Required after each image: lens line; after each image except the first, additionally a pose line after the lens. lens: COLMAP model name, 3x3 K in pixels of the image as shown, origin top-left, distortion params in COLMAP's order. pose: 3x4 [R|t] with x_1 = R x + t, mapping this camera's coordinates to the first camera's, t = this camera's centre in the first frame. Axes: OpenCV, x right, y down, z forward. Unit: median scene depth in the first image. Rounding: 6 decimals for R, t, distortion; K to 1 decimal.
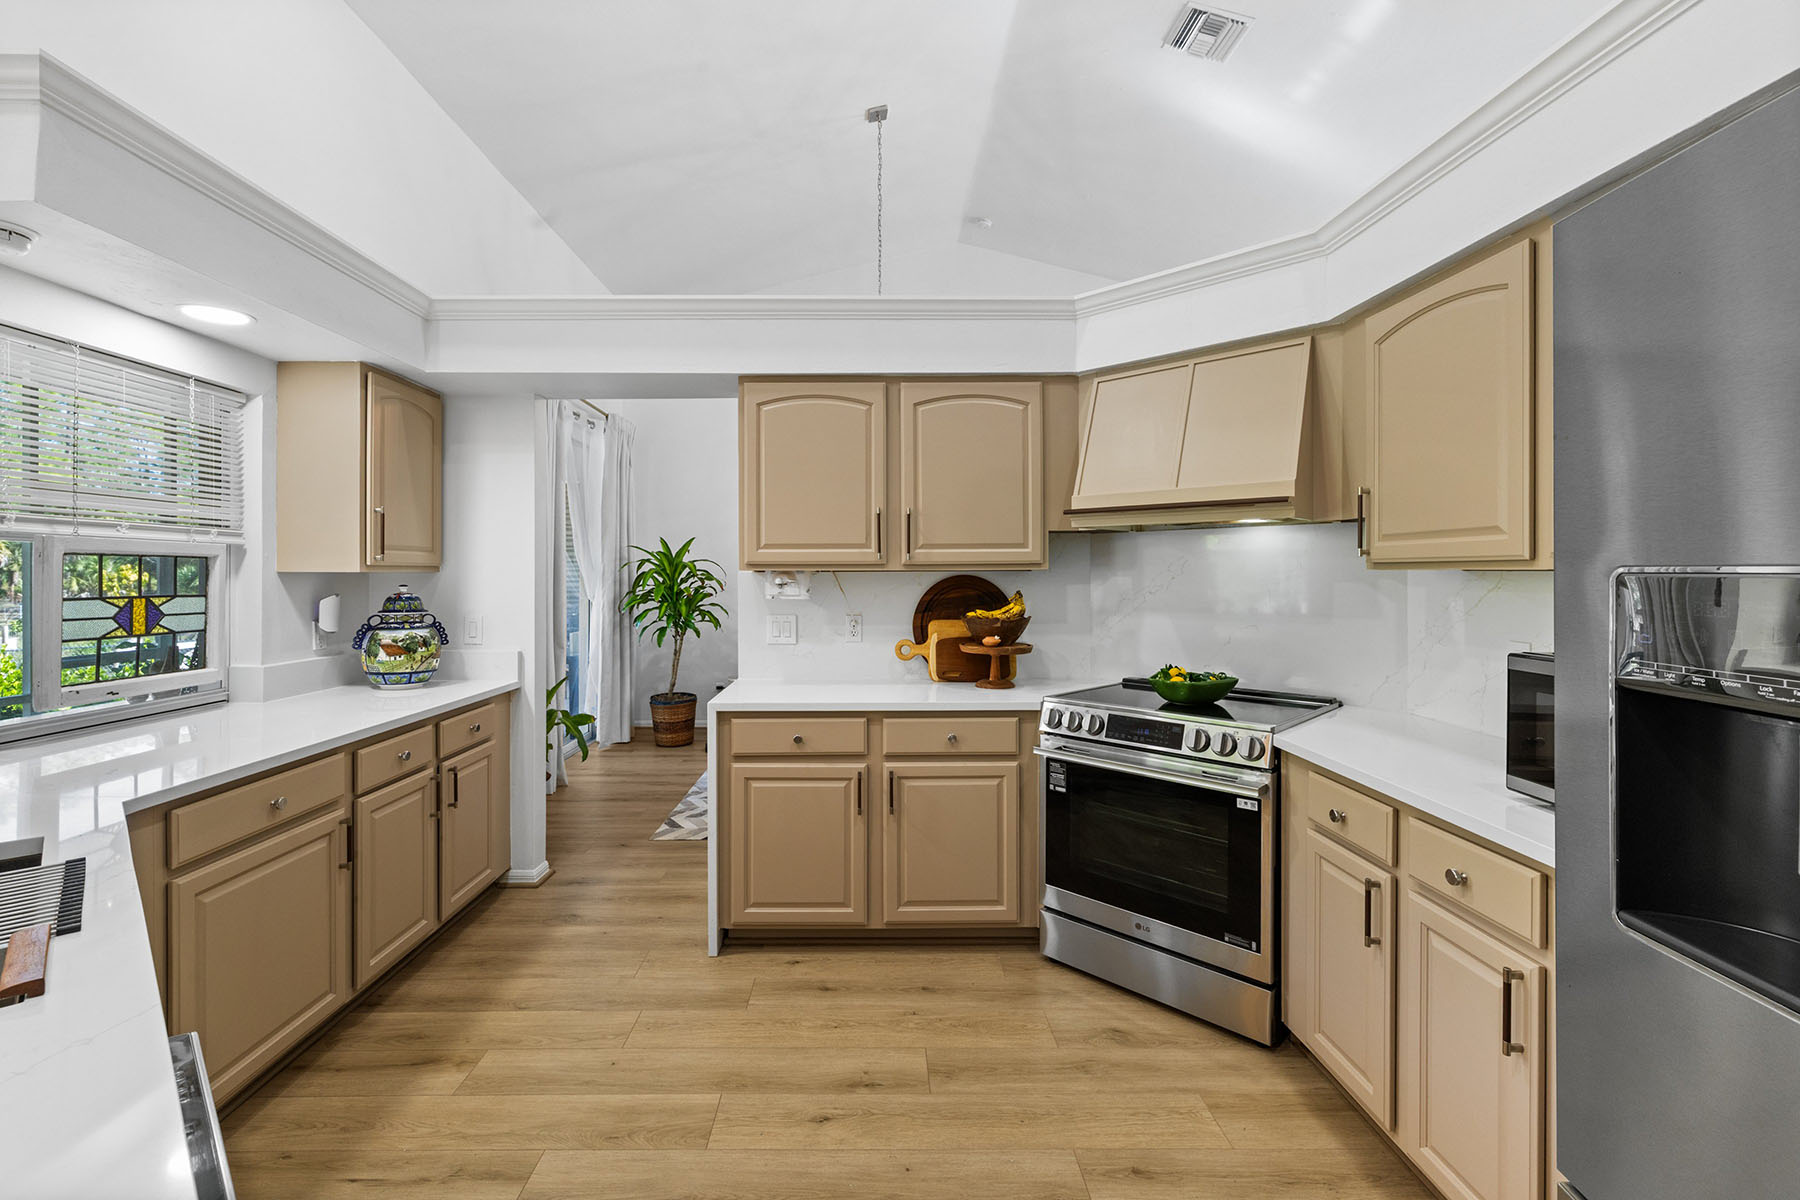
lens RADIAL K [[777.8, 0, 870.9], [0, 777.8, 577.0], [0, 0, 1]] dist [0.000090, 0.001415]
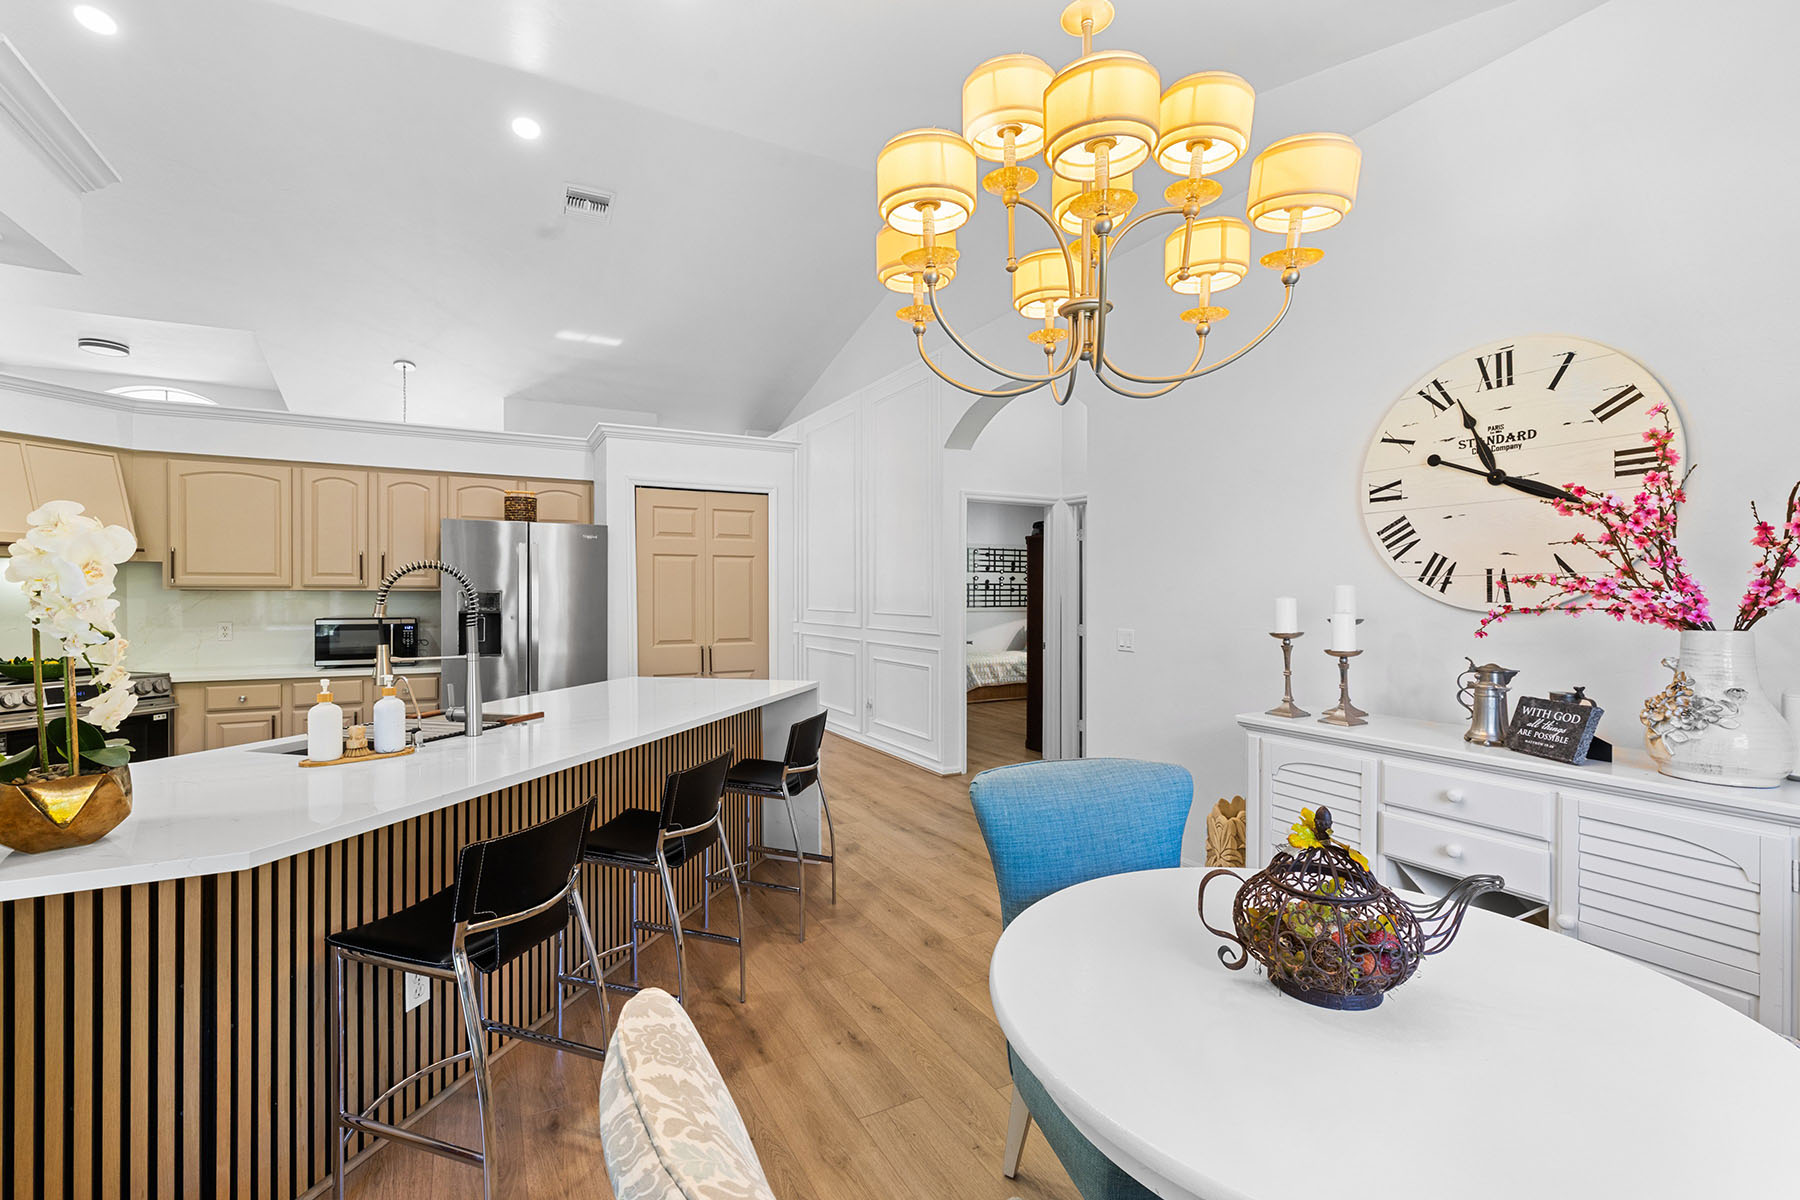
lens RADIAL K [[777.8, 0, 886.0], [0, 777.8, 601.5], [0, 0, 1]] dist [0.000090, 0.001415]
pose [[-0.469441, -0.011147, 0.882893, -1.438136], [0.003274, 0.999891, 0.014364, -0.001208], [-0.882958, 0.009634, -0.469354, 0.253570]]
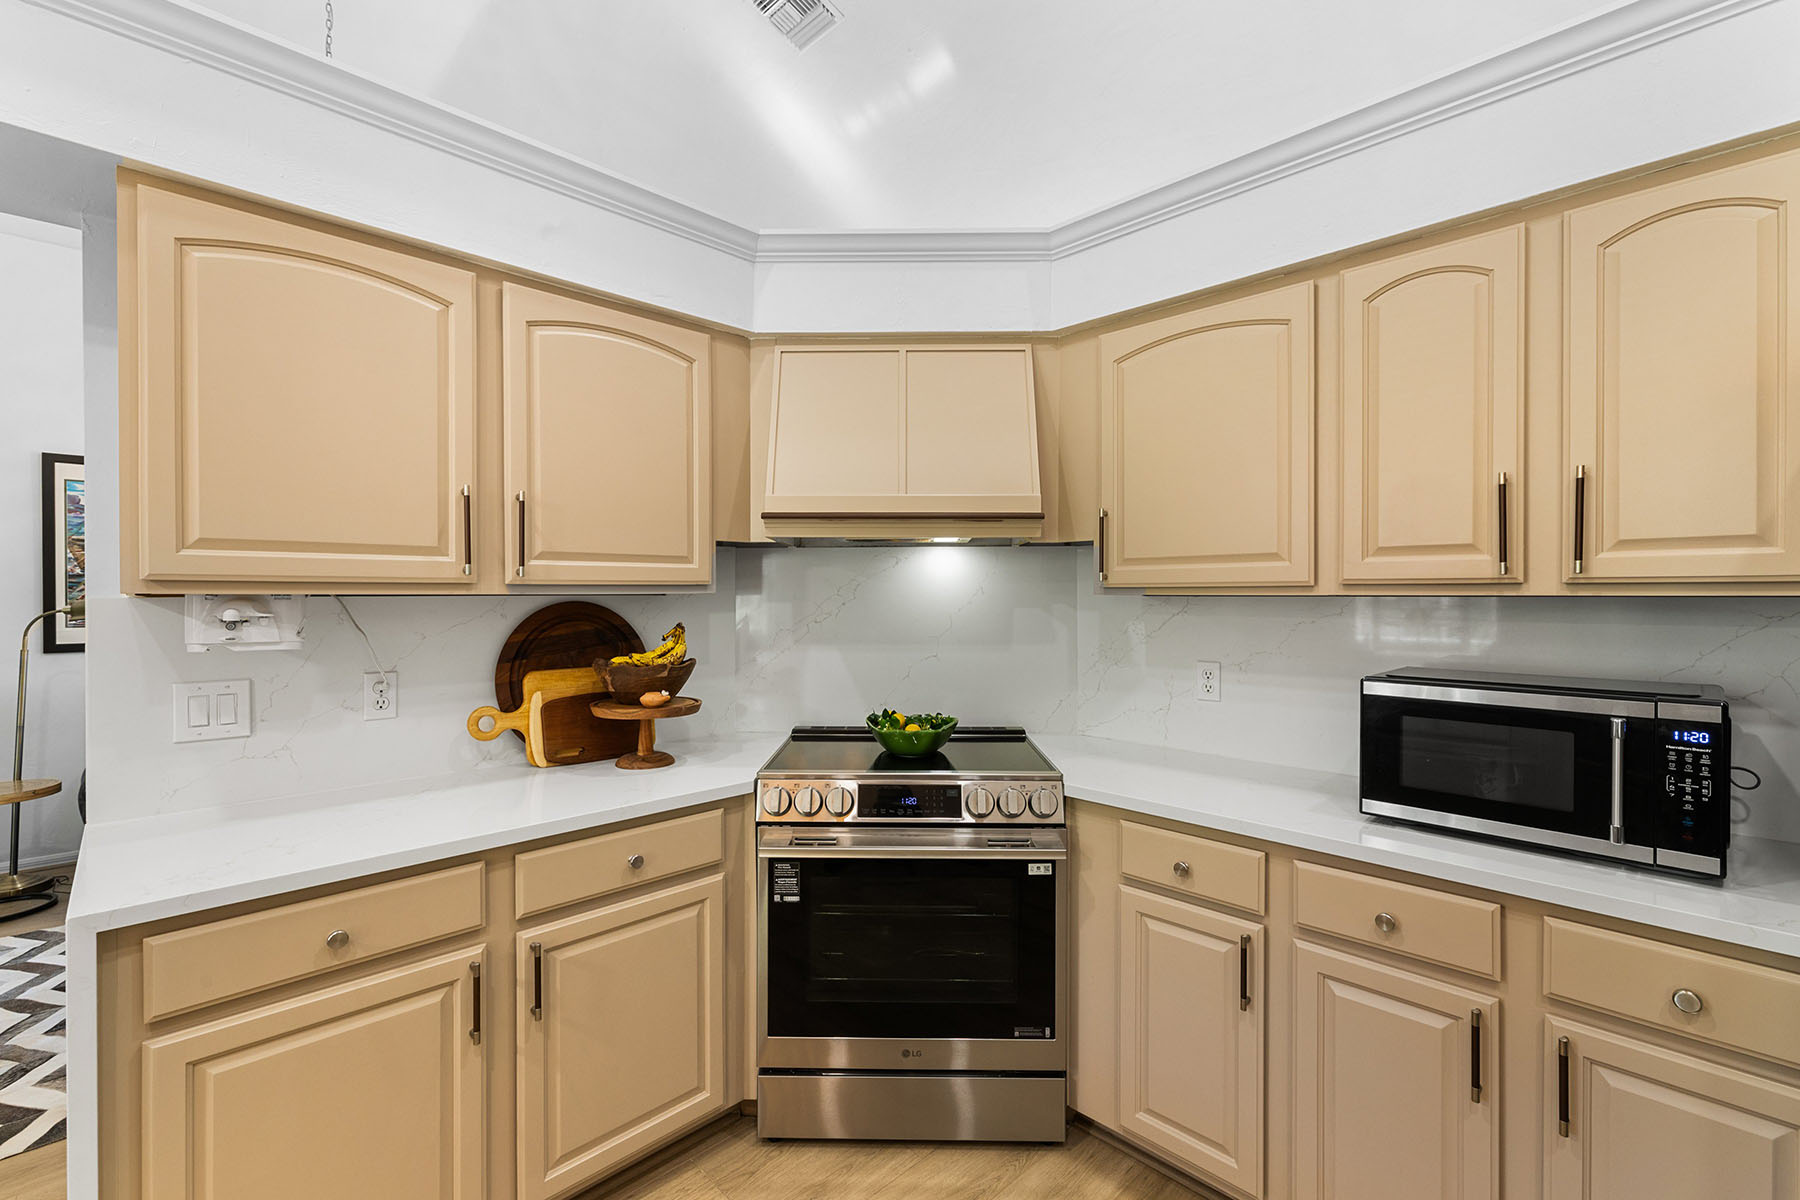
lens RADIAL K [[777.8, 0, 897.2], [0, 777.8, 596.9], [0, 0, 1]] dist [0.000090, 0.001415]
pose [[0.716892, -0.000918, 0.697183, -0.165229], [0.003794, 0.999989, -0.002585, -0.003871], [-0.697174, 0.004498, 0.716888, 0.364879]]
